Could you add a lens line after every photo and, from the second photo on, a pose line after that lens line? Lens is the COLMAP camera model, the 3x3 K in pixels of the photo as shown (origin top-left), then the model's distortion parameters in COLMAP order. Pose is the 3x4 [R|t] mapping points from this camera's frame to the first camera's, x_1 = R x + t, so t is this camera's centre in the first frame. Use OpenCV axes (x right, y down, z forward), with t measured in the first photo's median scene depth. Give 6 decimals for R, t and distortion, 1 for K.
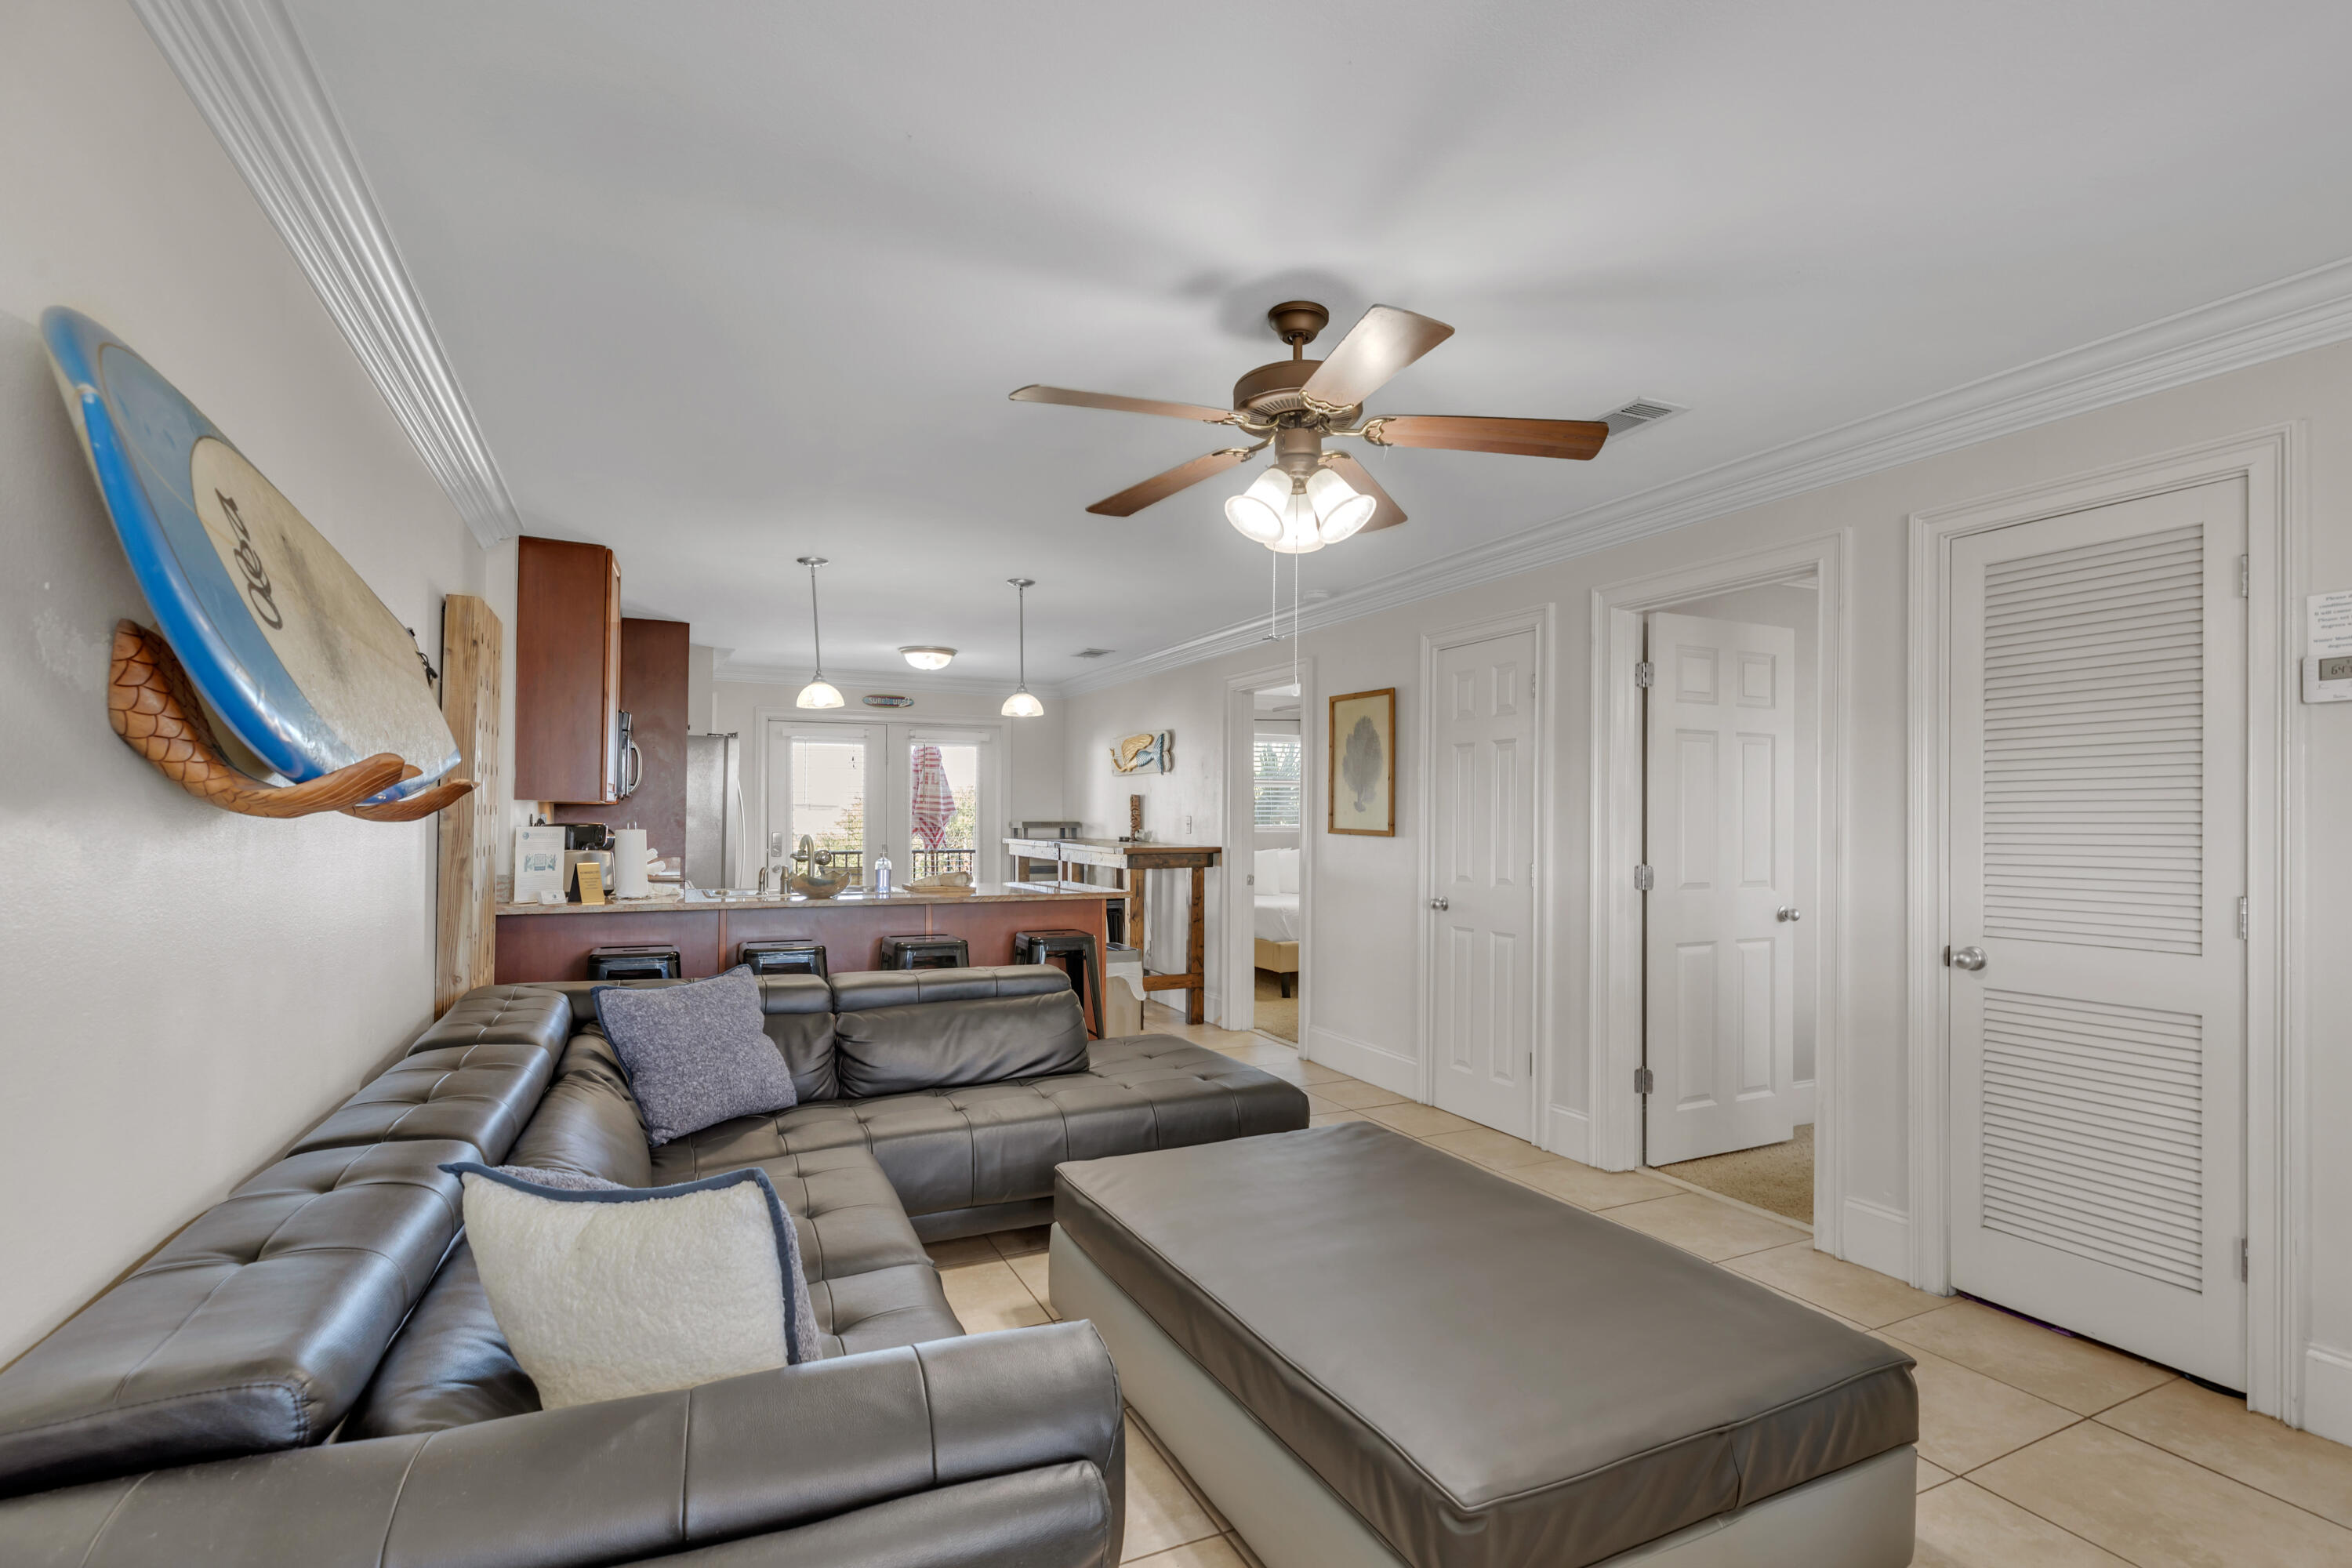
lens RADIAL K [[1096.5, 0, 1180.9], [0, 1096.5, 801.7], [0, 0, 1]] dist [0.003384, 0.000245]
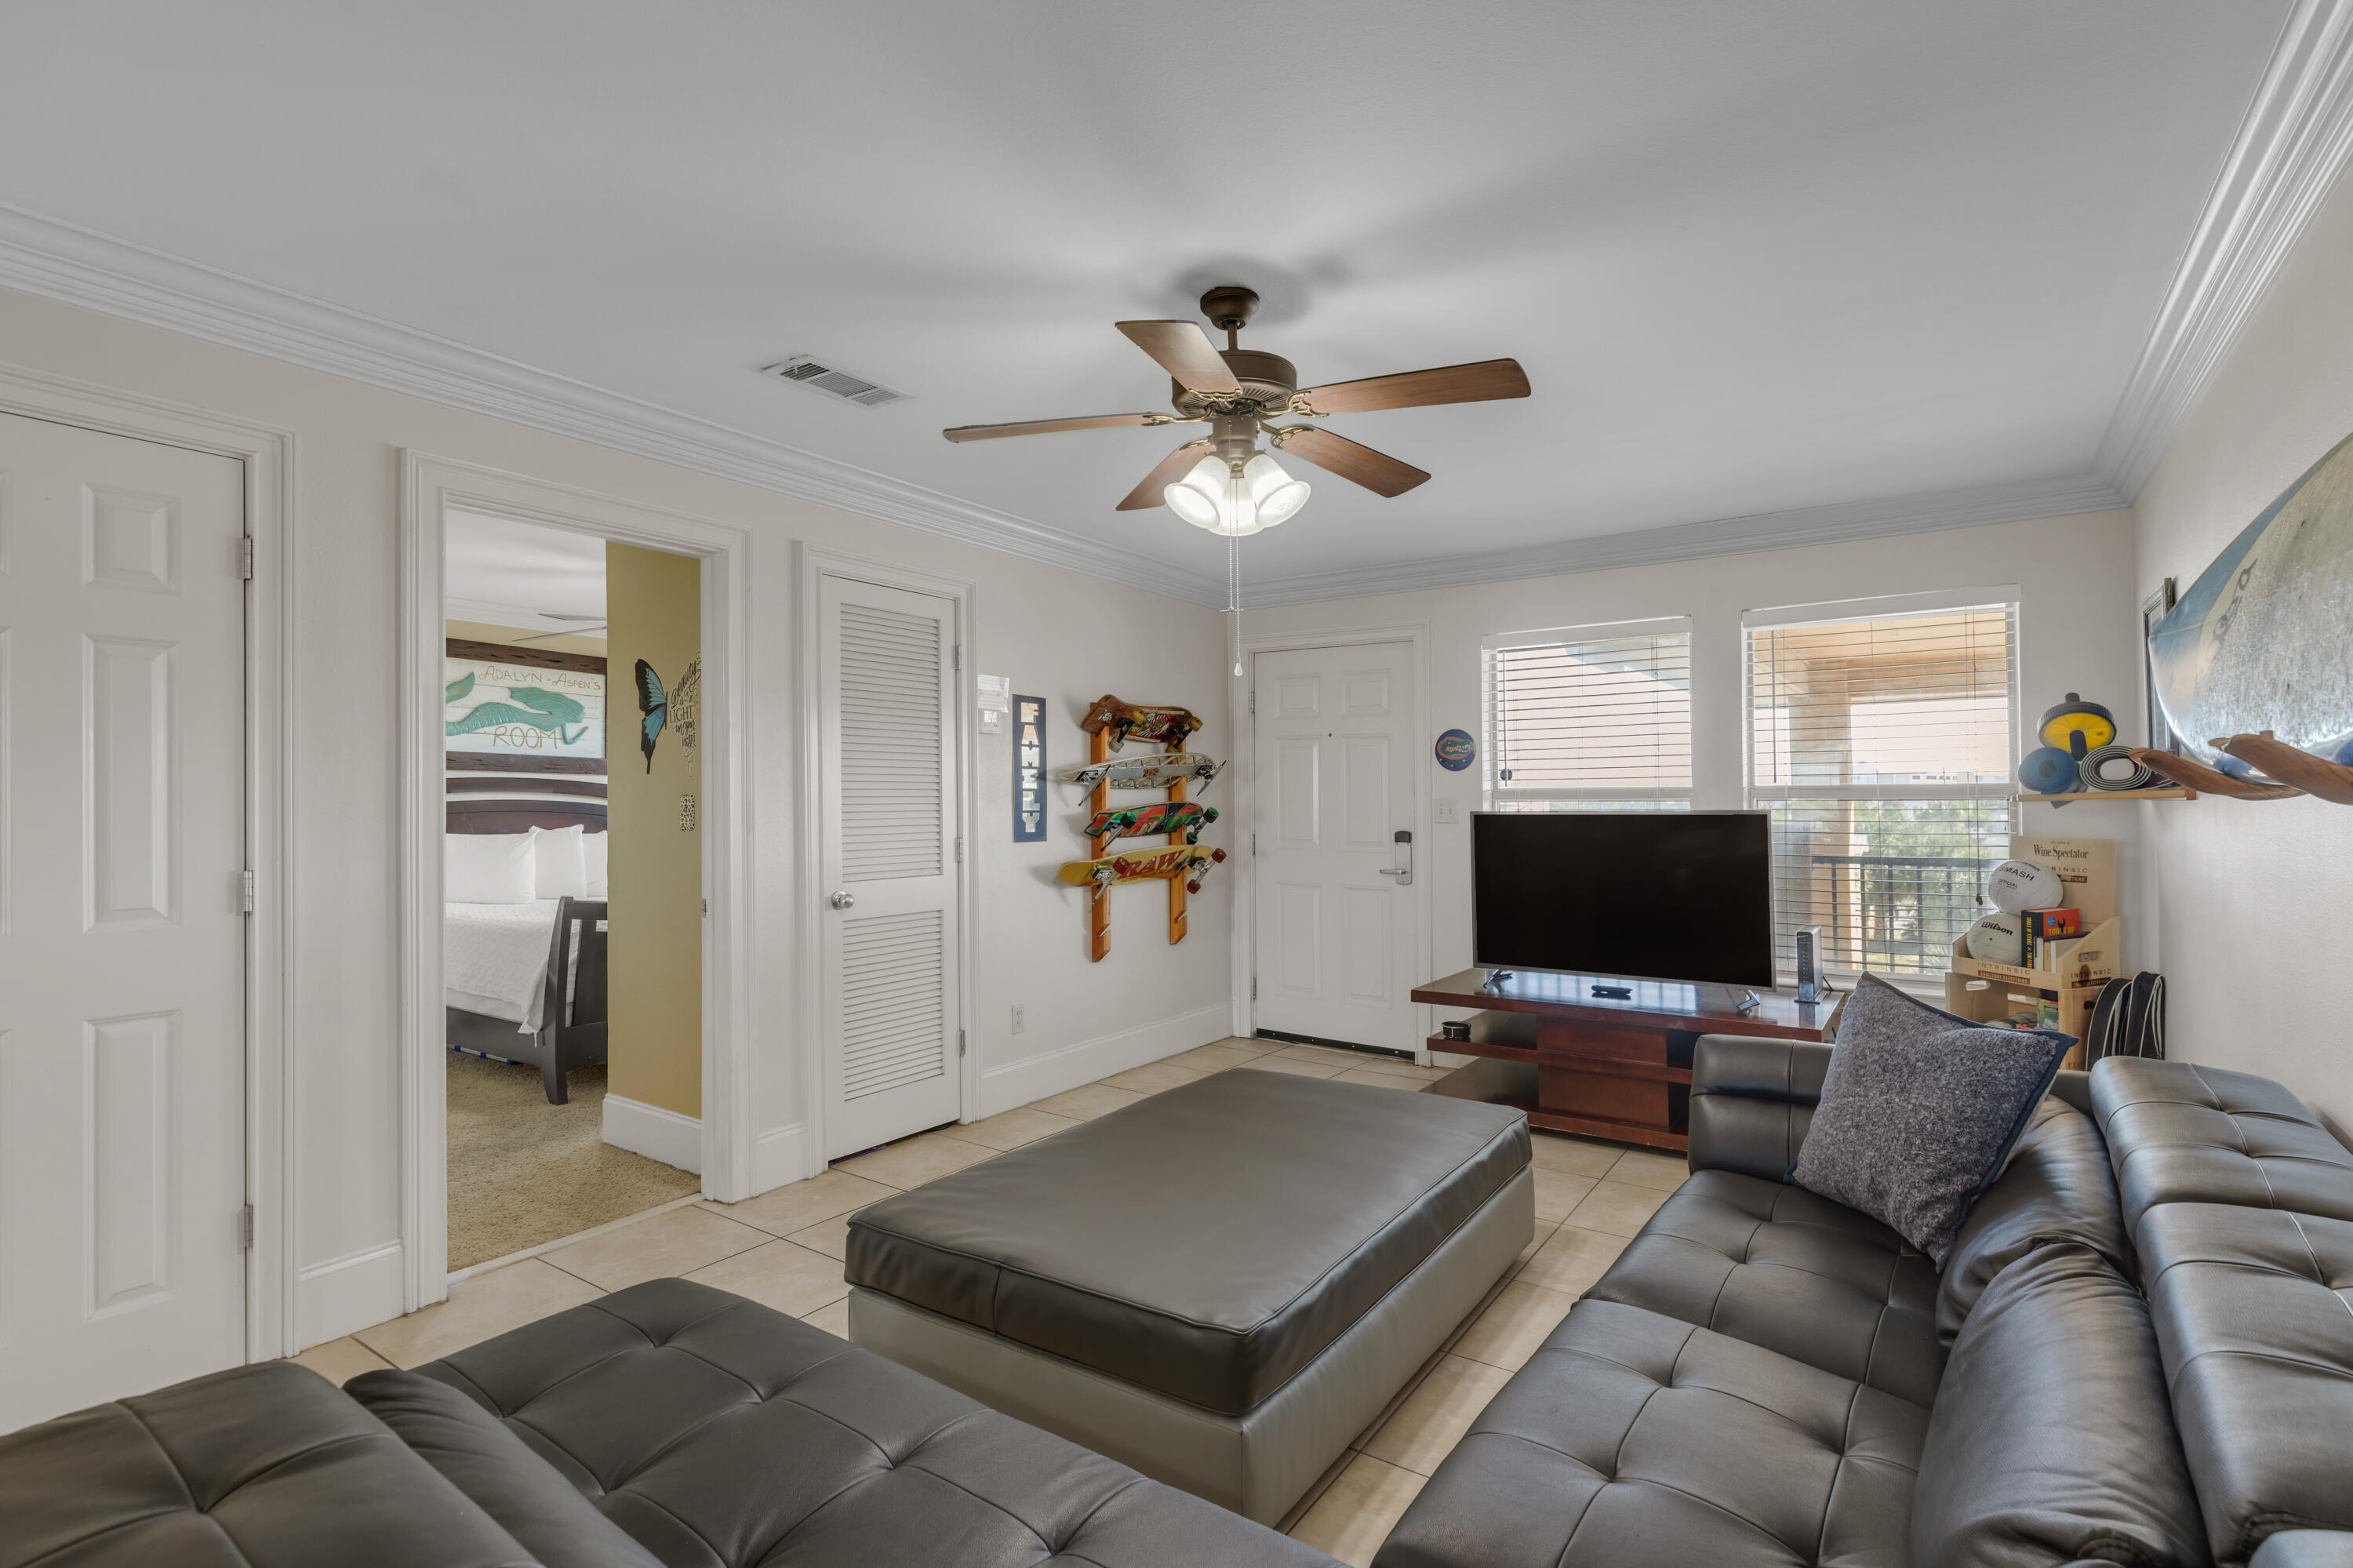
lens RADIAL K [[1051.6, 0, 1169.1], [0, 1051.6, 785.4], [0, 0, 1]] dist [0.001830, -0.000169]
pose [[-0.495397, 0.004346, 0.868656, -0.359643], [-0.017660, 0.999730, -0.015074, 0.011556], [-0.868487, -0.022808, -0.495187, 0.783038]]
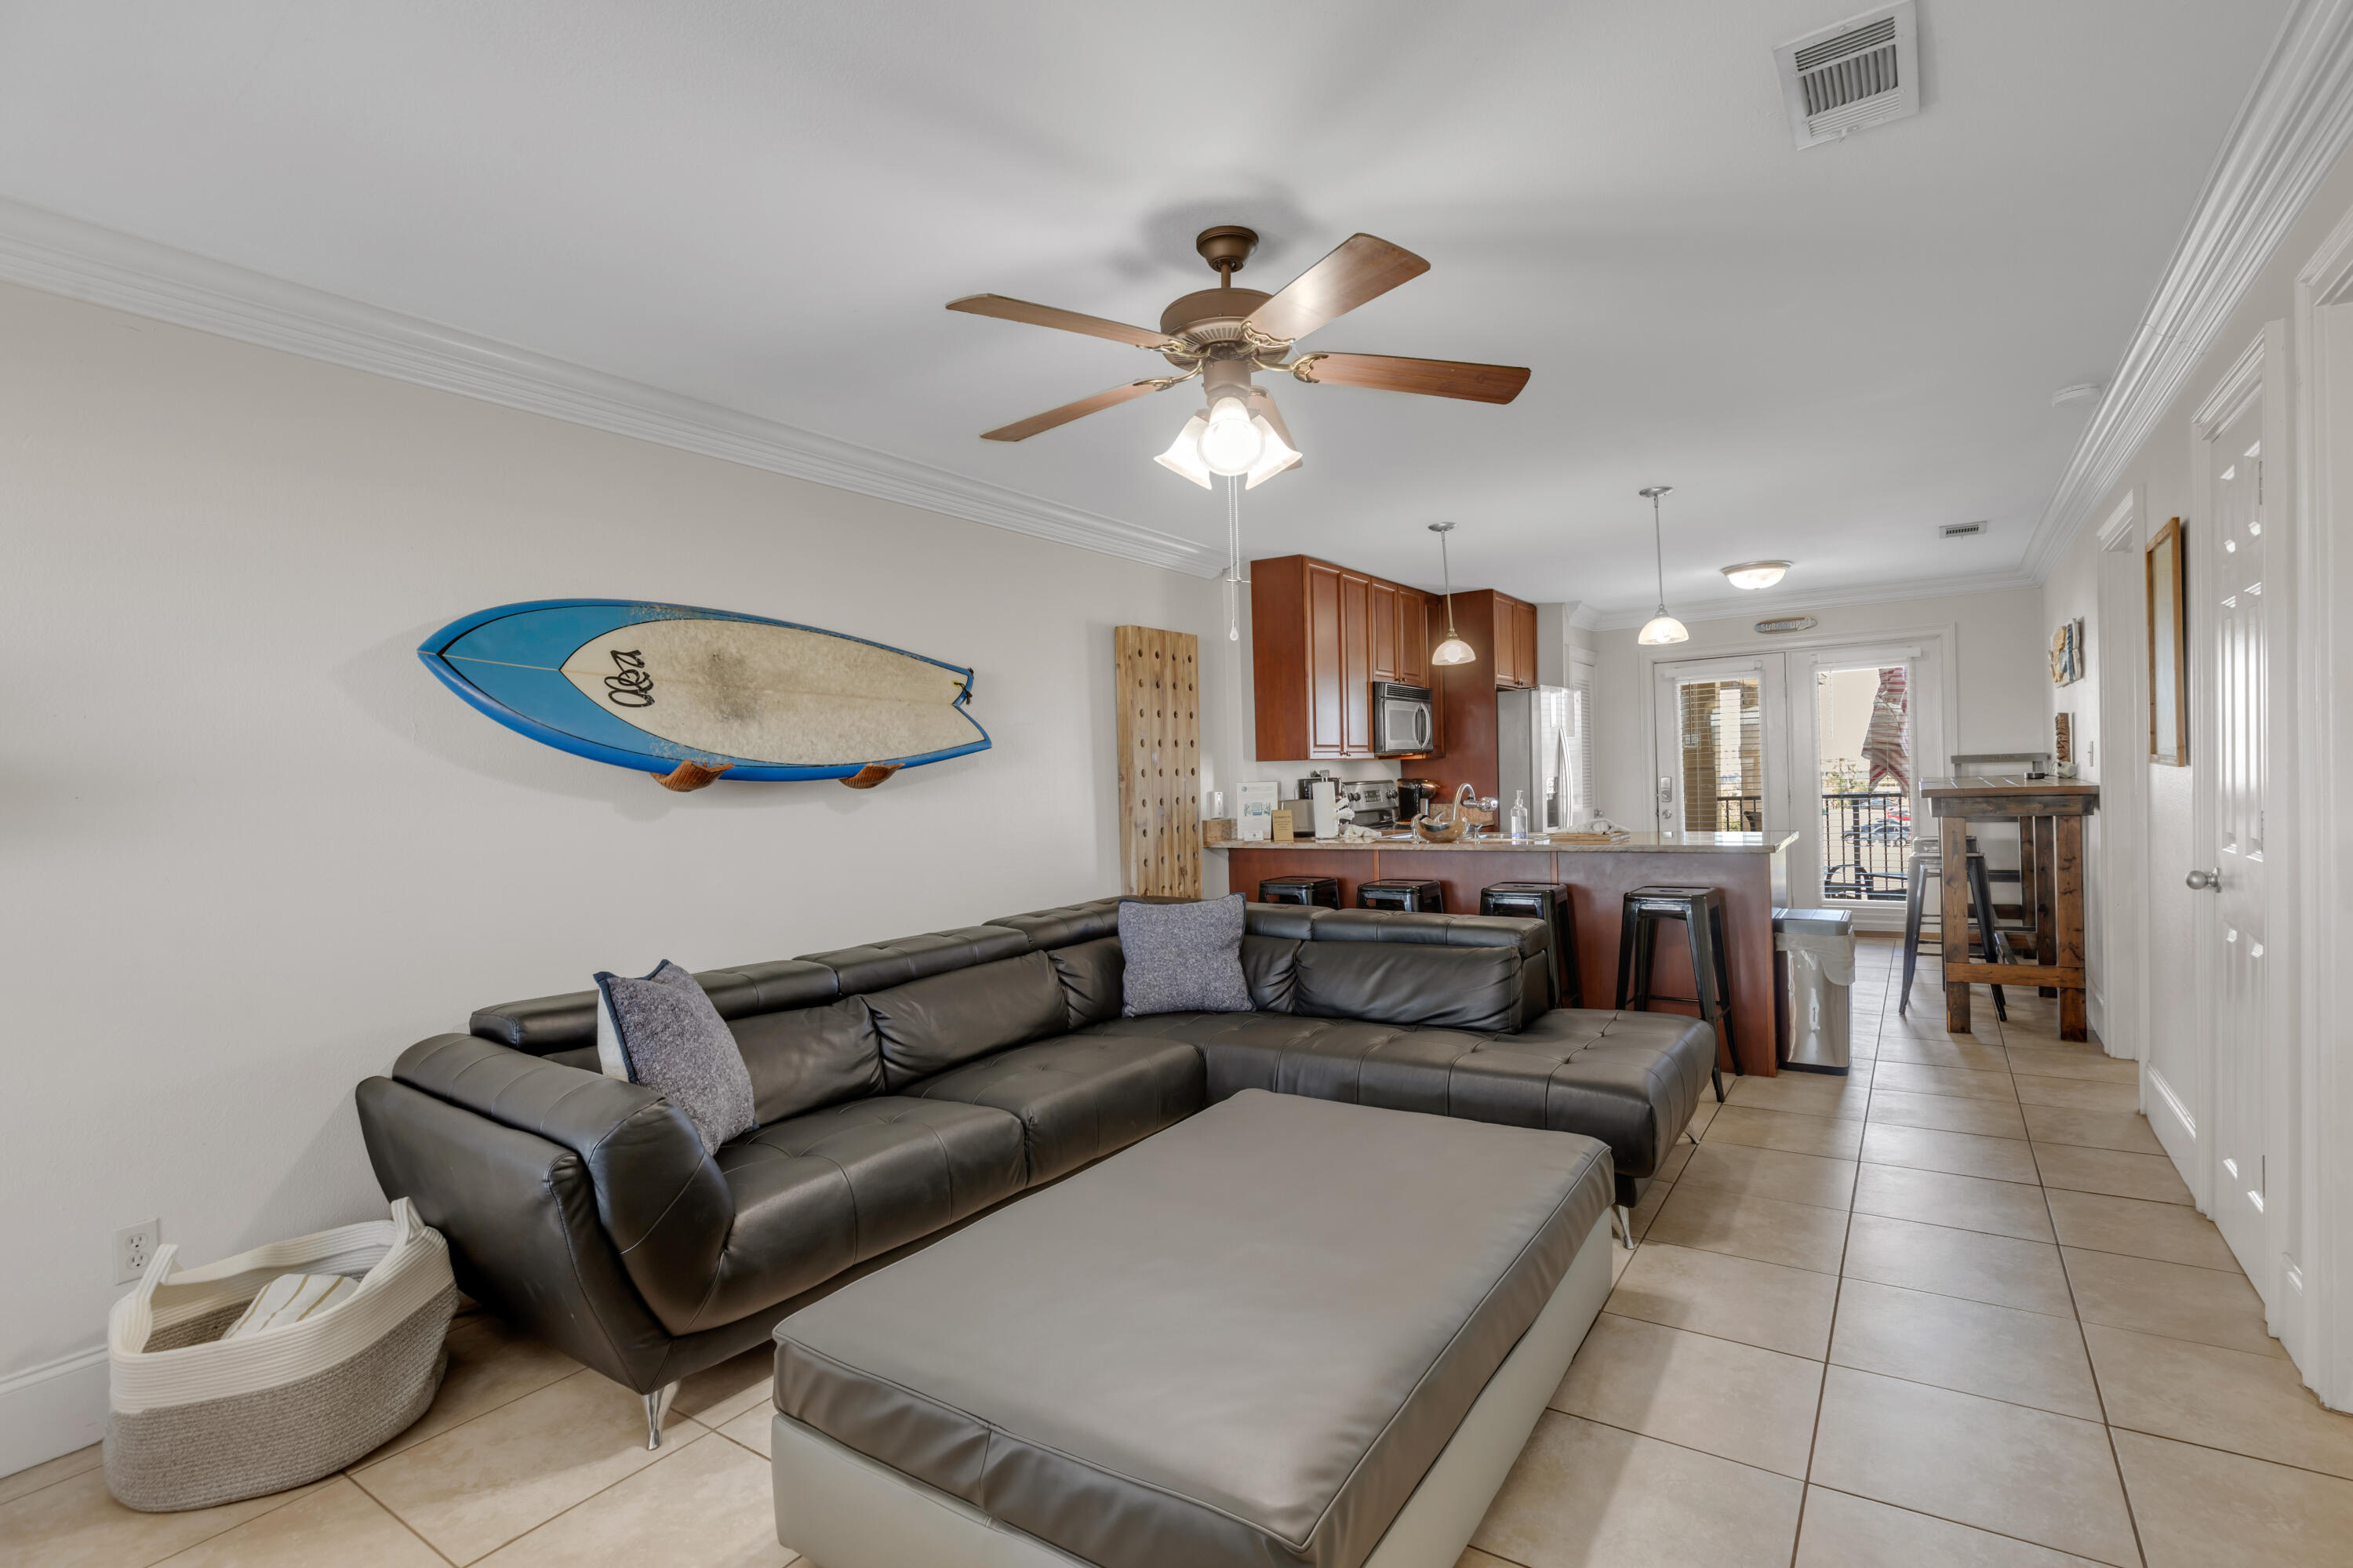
lens RADIAL K [[1109.3, 0, 1178.6], [0, 1109.3, 797.1], [0, 0, 1]] dist [0.000751, 0.000071]
pose [[0.506156, -0.009578, -0.862389, 0.458464], [0.049985, 0.998583, 0.018247, 0.010321], [0.860992, -0.052343, 0.505918, 0.223096]]
